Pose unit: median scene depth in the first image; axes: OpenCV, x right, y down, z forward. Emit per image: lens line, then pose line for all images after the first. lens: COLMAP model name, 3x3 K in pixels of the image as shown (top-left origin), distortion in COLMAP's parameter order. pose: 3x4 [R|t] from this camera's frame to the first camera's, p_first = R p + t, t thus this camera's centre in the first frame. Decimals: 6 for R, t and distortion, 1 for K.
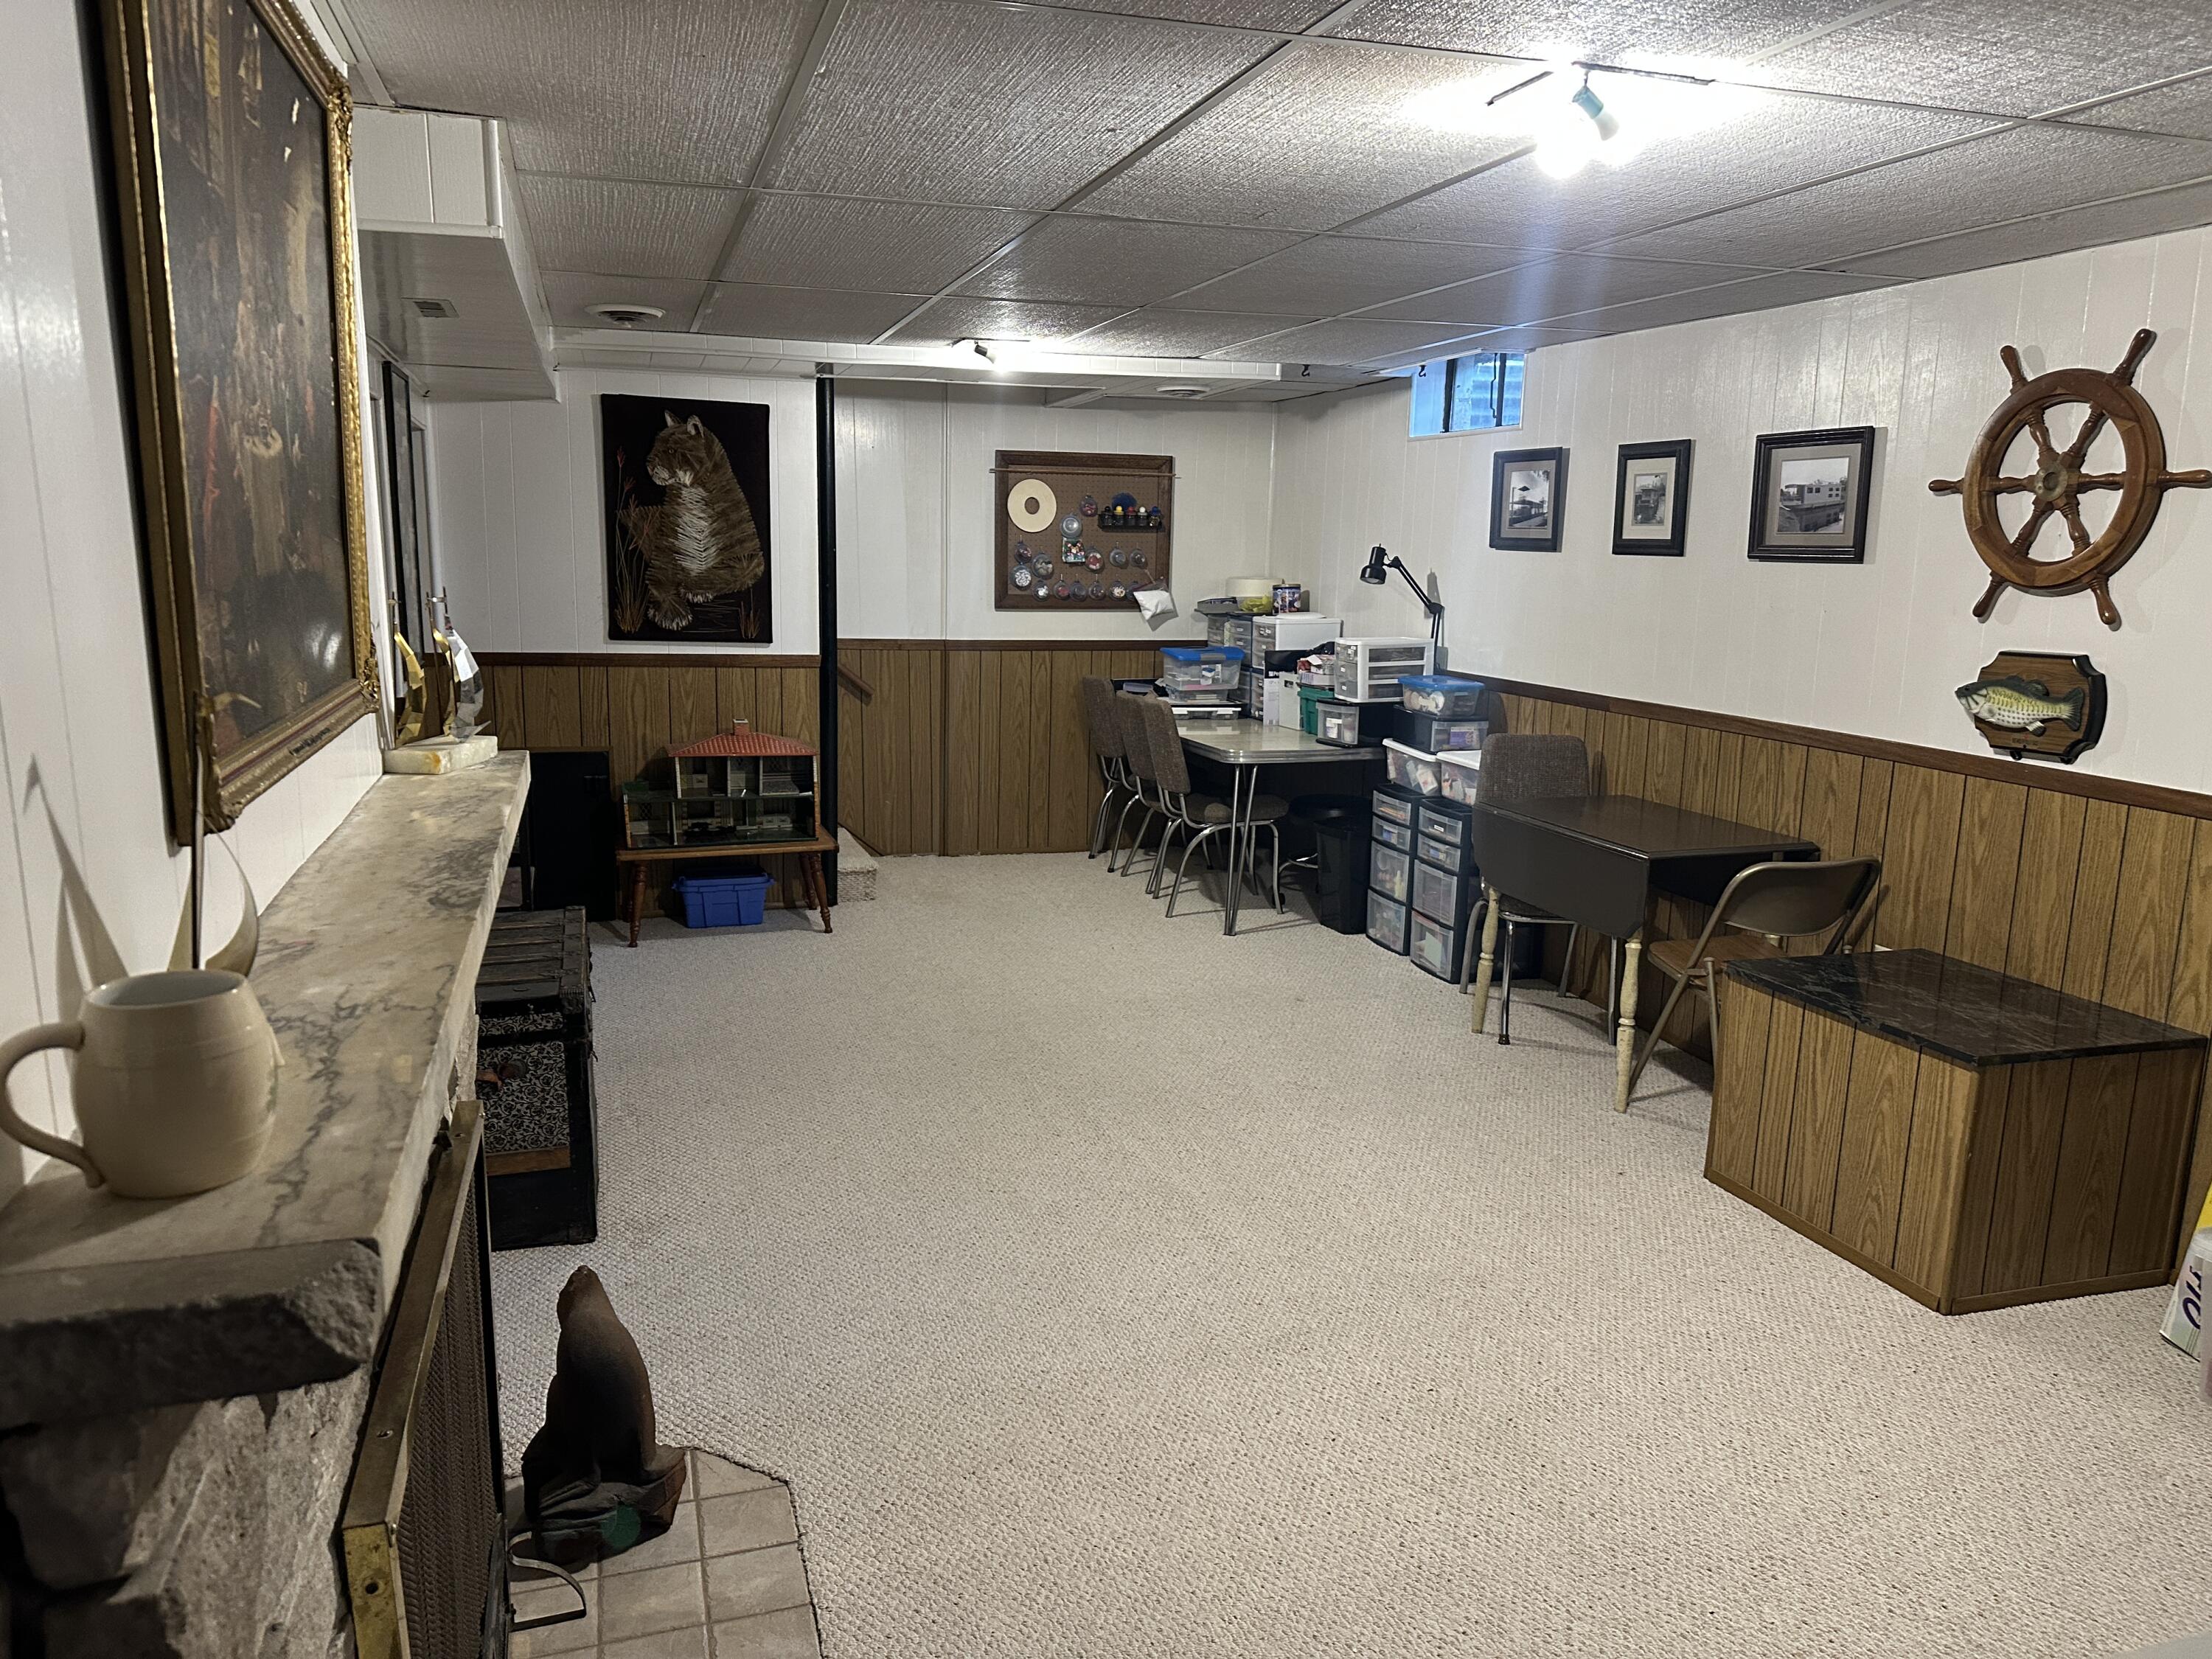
lens RADIAL K [[1553.8, 0, 1105.5], [0, 1553.8, 828.4], [0, 0, 1]] dist [0.039089, -0.008476]
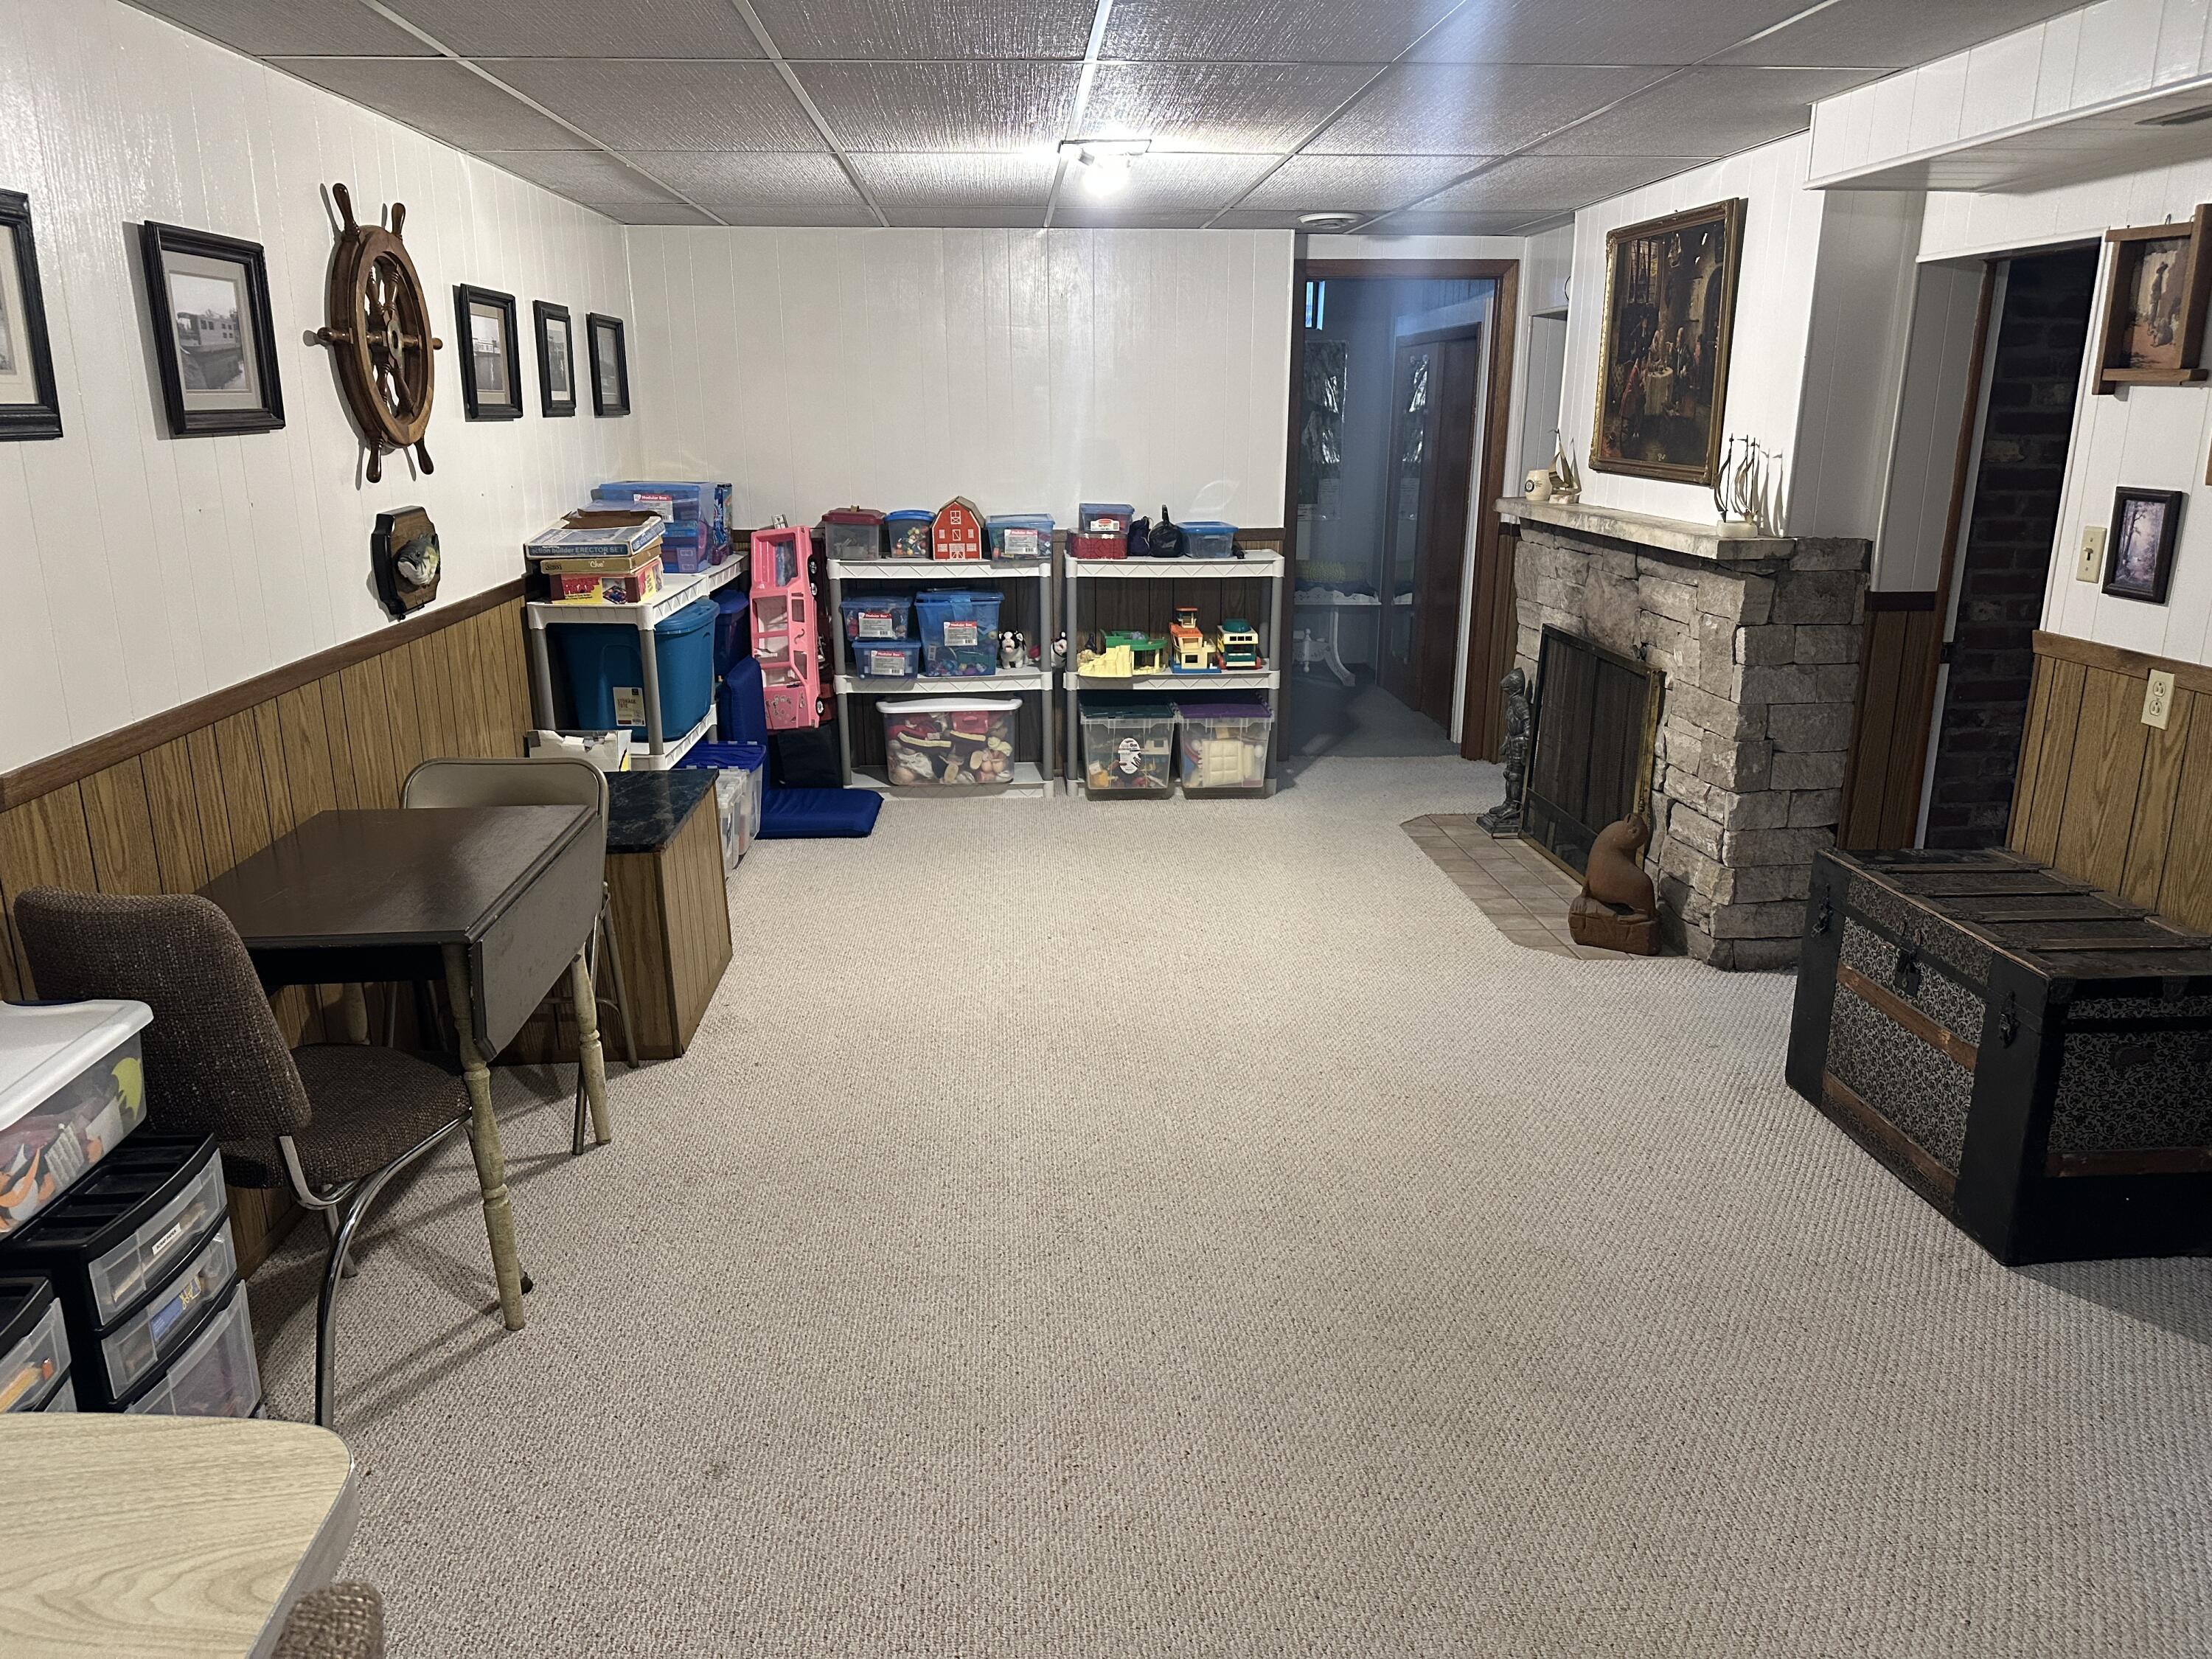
lens RADIAL K [[1553.8, 0, 1108.0], [0, 1553.8, 823.3], [0, 0, 1]] dist [0.039089, -0.008476]
pose [[-0.968723, -0.082899, 0.233890, -0.094377], [0.030689, 0.895288, 0.444430, -0.323711], [-0.246241, 0.437708, -0.864741, 1.635807]]
